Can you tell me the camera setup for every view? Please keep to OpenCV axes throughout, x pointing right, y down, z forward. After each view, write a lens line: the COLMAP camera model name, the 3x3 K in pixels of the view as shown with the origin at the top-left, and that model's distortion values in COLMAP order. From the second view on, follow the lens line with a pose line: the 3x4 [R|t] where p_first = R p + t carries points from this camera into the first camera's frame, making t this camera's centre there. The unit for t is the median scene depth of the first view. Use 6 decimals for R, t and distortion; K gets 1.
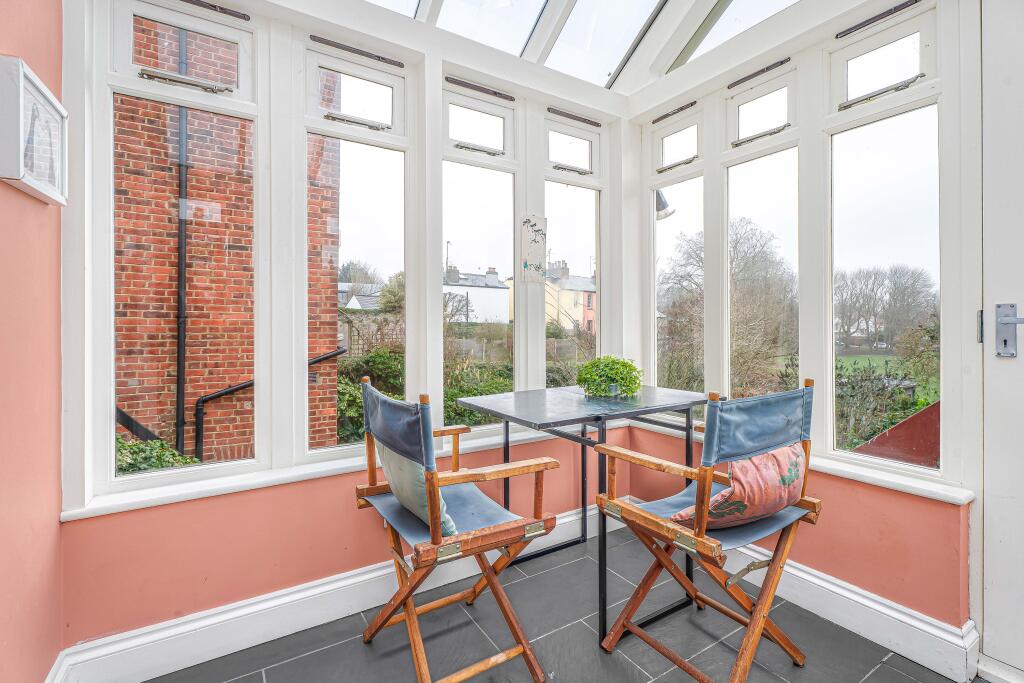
lens RADIAL K [[465.0, 0, 506.1], [0, 465.0, 330.6], [0, 0, 1]] dist [0.002845, -0.000485]
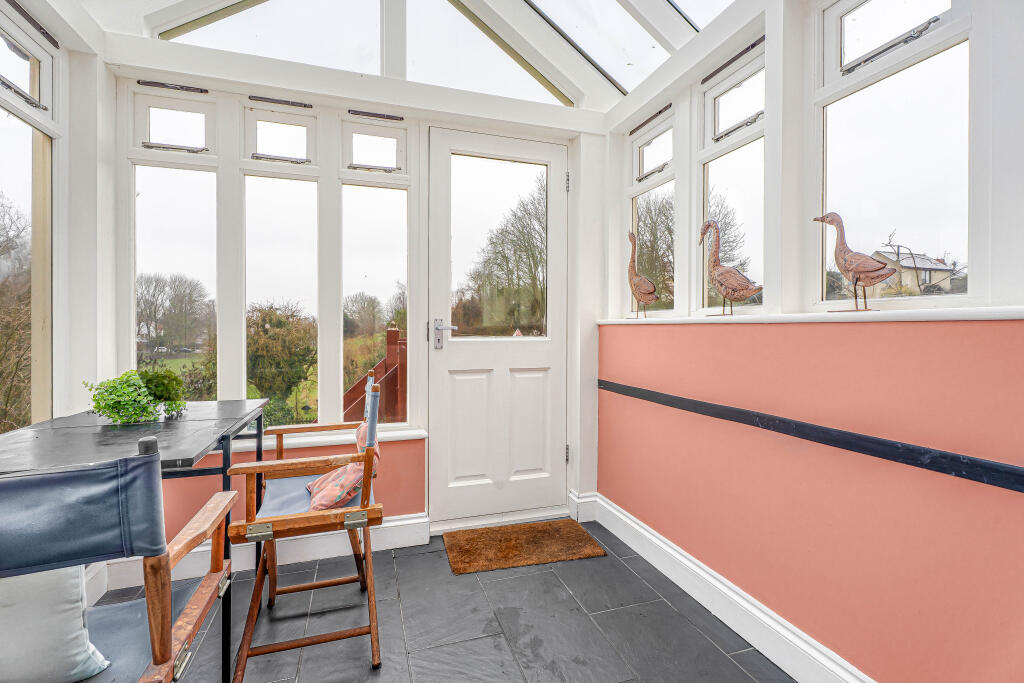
lens RADIAL K [[465.0, 0, 506.1], [0, 465.0, 335.8], [0, 0, 1]] dist [0.002845, -0.000485]
pose [[0.245171, -0.010869, 0.969419, -0.381564], [0.010880, 0.999905, 0.008459, -0.002251], [-0.969419, 0.008473, 0.245266, 0.208196]]
